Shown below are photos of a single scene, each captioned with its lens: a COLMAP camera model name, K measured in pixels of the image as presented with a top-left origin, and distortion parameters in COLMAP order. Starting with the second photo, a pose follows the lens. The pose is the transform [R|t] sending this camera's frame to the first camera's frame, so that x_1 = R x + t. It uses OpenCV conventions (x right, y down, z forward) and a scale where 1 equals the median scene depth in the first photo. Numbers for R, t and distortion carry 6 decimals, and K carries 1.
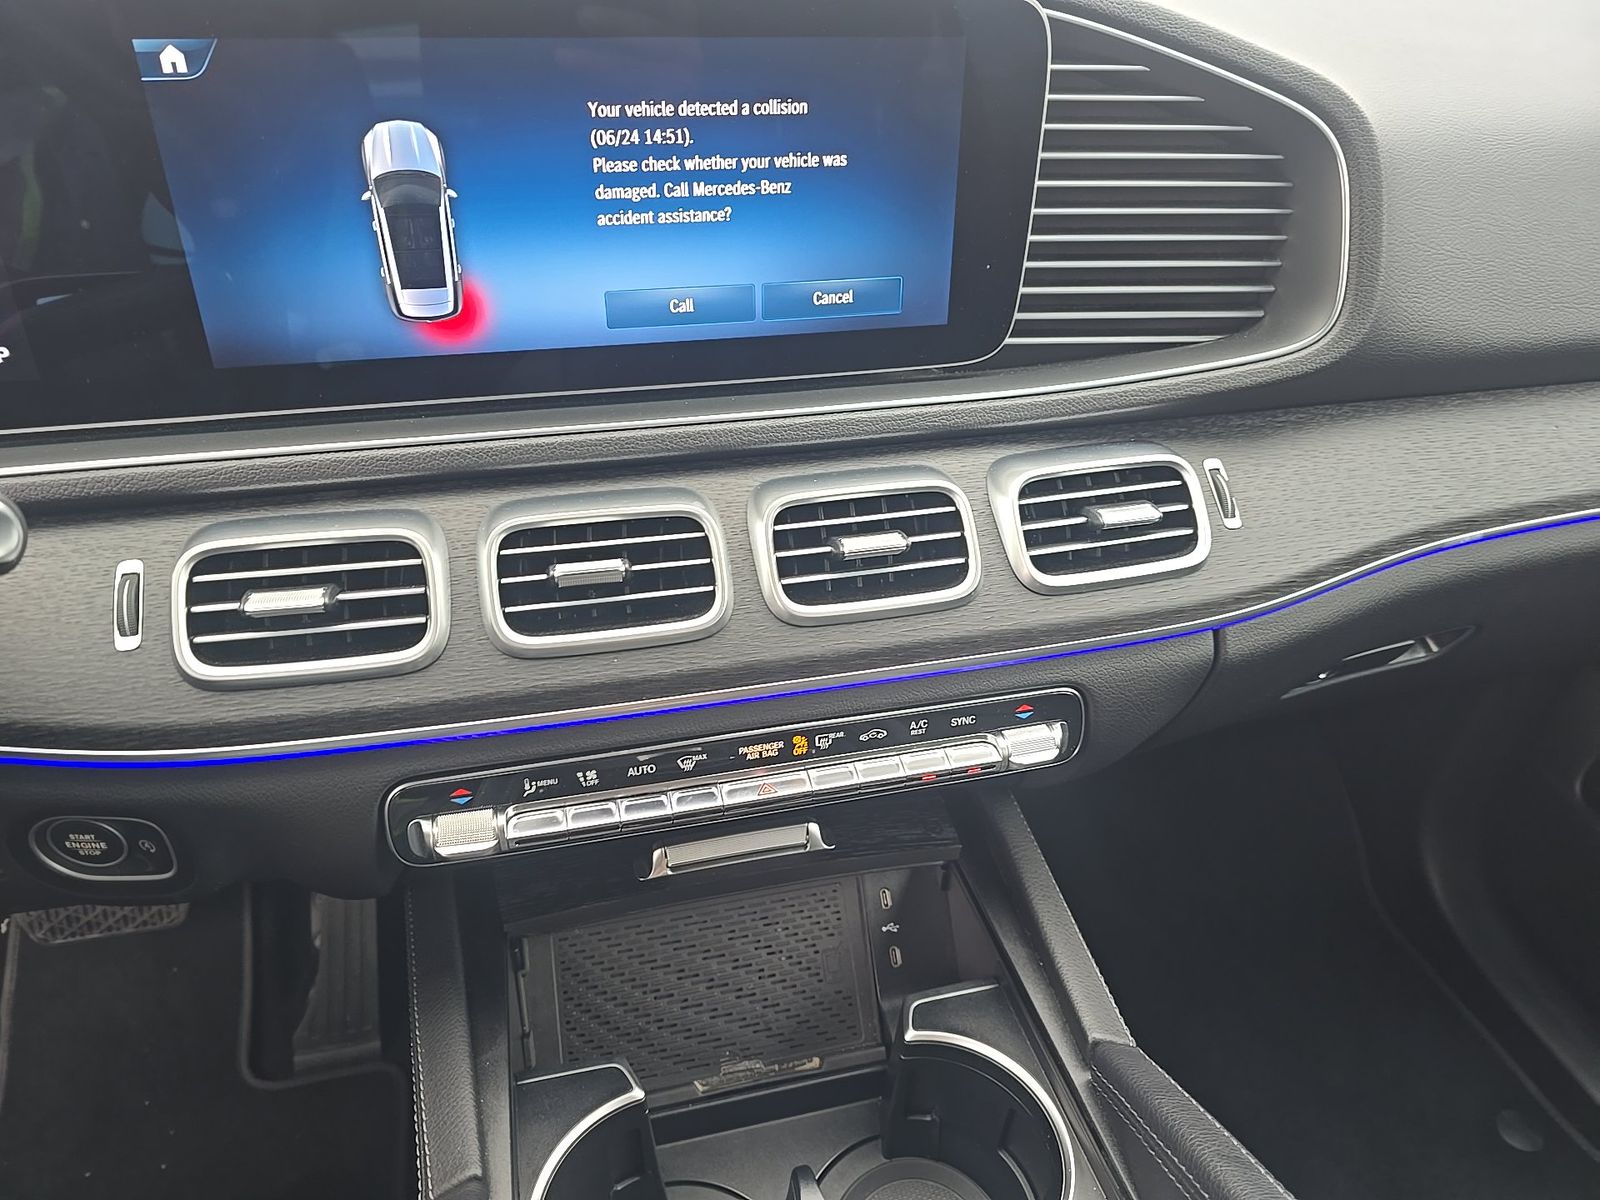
lens RADIAL K [[1075.0, 0, 800.0], [0, 1075.0, 600.0], [0, 0, 1]] dist [-0.002239, 0.064968]
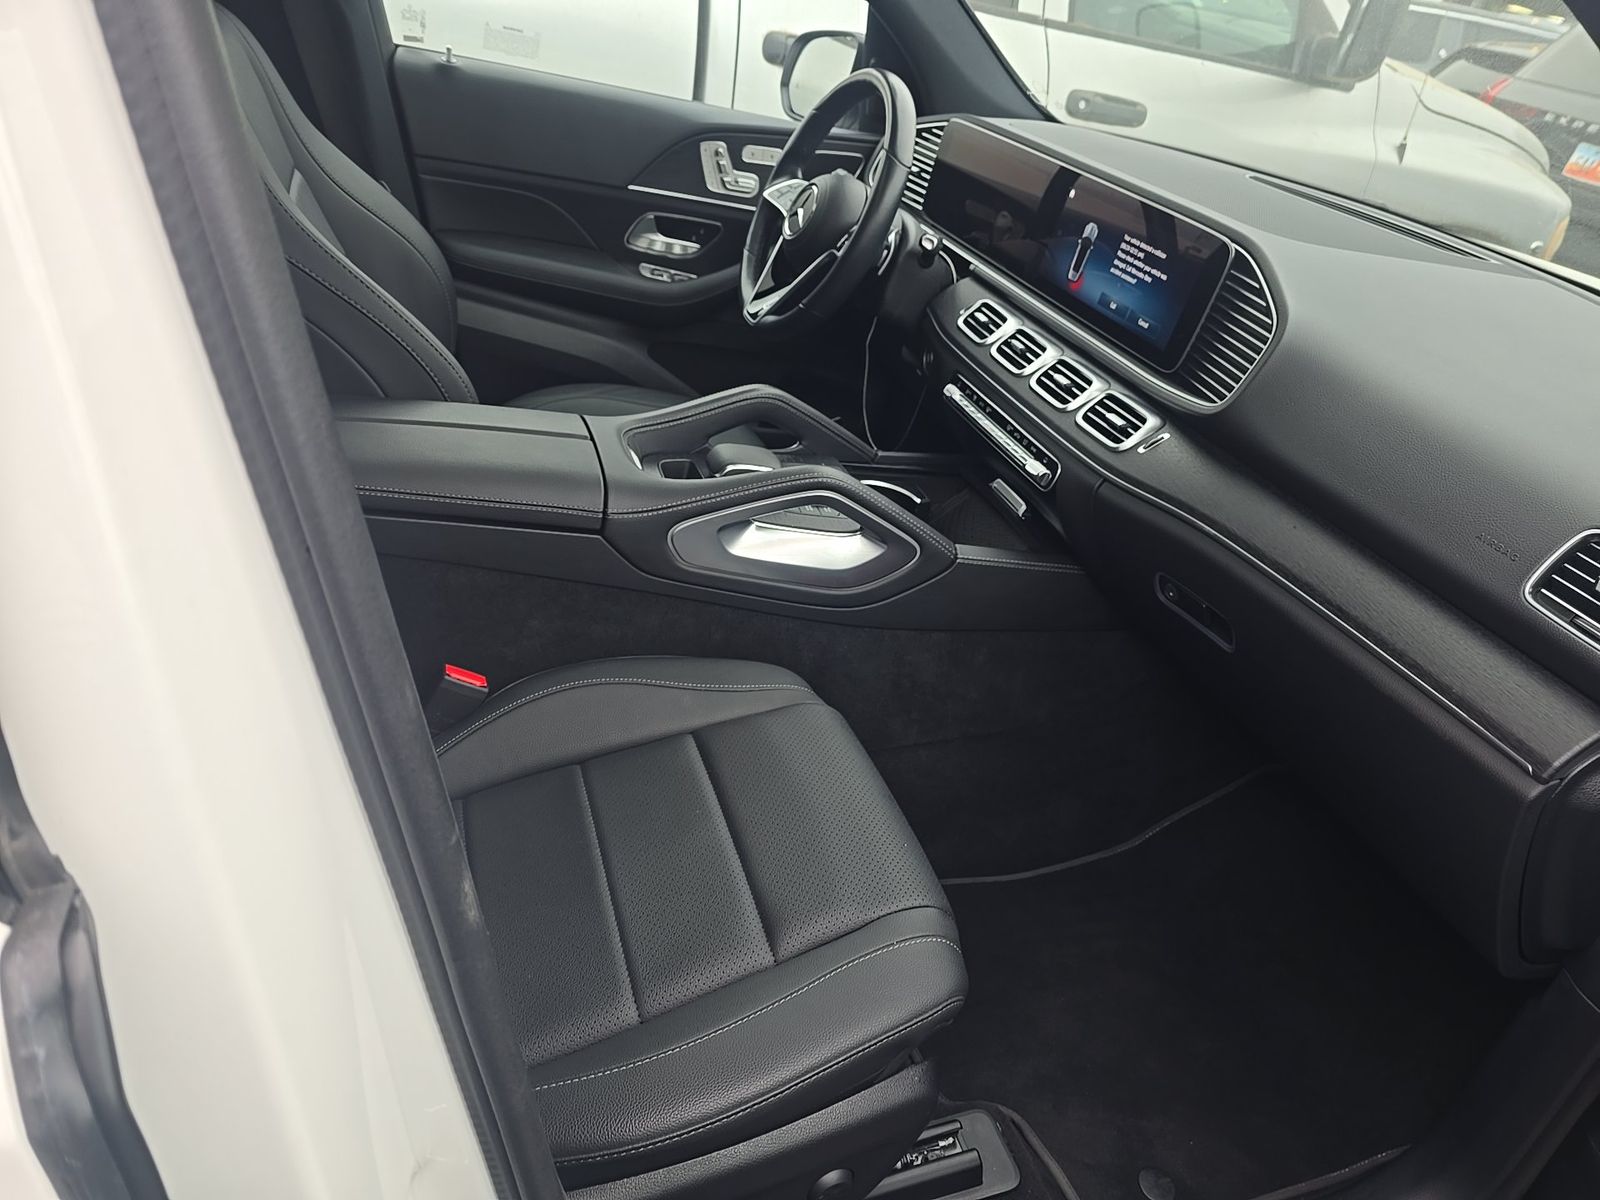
lens RADIAL K [[1075.0, 0, 800.0], [0, 1075.0, 600.0], [0, 0, 1]] dist [-0.002239, 0.064968]
pose [[0.057215, 0.491362, -0.869074, 2.856485], [-0.699541, 0.640804, 0.316248, -0.095701], [0.712299, 0.589858, 0.380392, -0.244914]]
